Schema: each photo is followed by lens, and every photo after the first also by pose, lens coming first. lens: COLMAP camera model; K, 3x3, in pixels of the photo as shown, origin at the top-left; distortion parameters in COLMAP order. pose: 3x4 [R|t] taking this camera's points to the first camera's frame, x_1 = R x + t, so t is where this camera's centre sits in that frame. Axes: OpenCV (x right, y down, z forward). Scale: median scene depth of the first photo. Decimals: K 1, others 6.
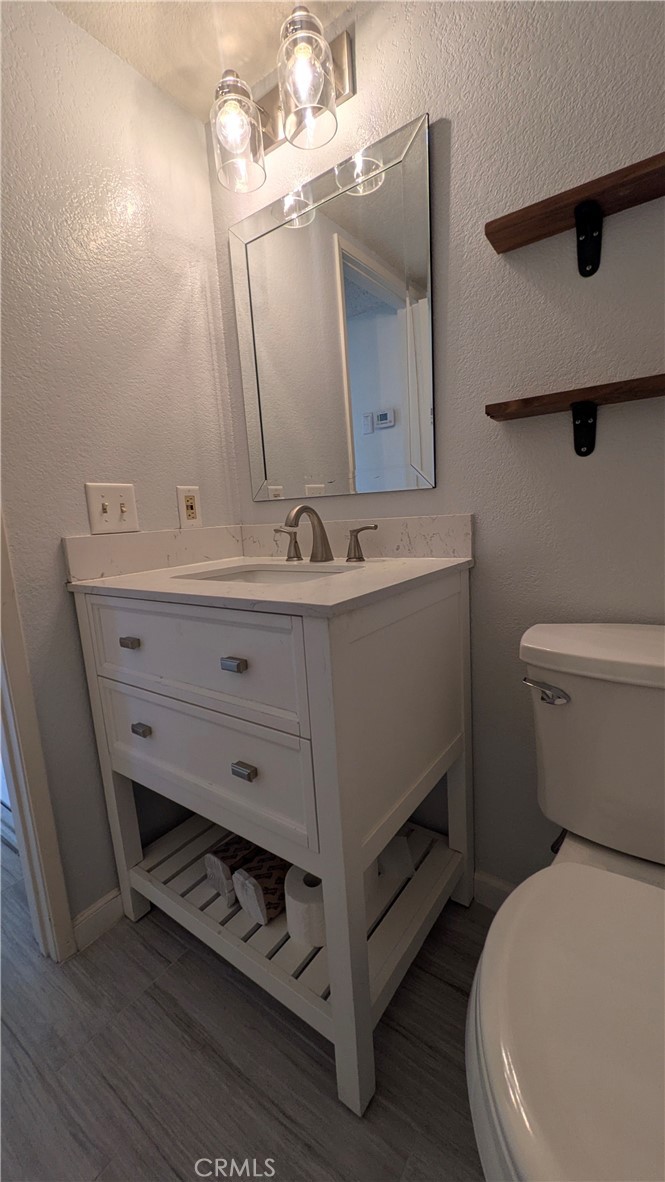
lens RADIAL K [[461.7, 0, 334.5], [0, 461.7, 589.6], [0, 0, 1]] dist [-0.001106, 0.000312]
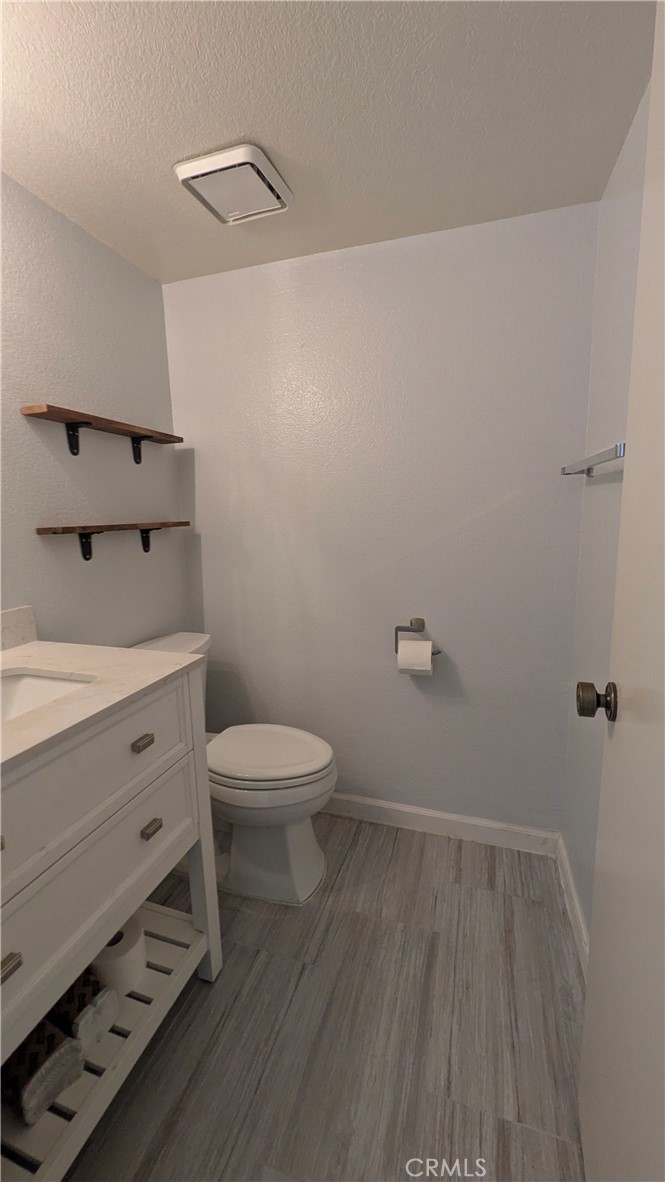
lens RADIAL K [[461.7, 0, 334.5], [0, 461.7, 589.6], [0, 0, 1]] dist [-0.001106, 0.000312]
pose [[-0.305080, -0.086552, 0.948386, -1.350548], [0.199764, 0.967889, 0.152593, -0.286690], [-0.931140, 0.236006, -0.277993, 0.693627]]
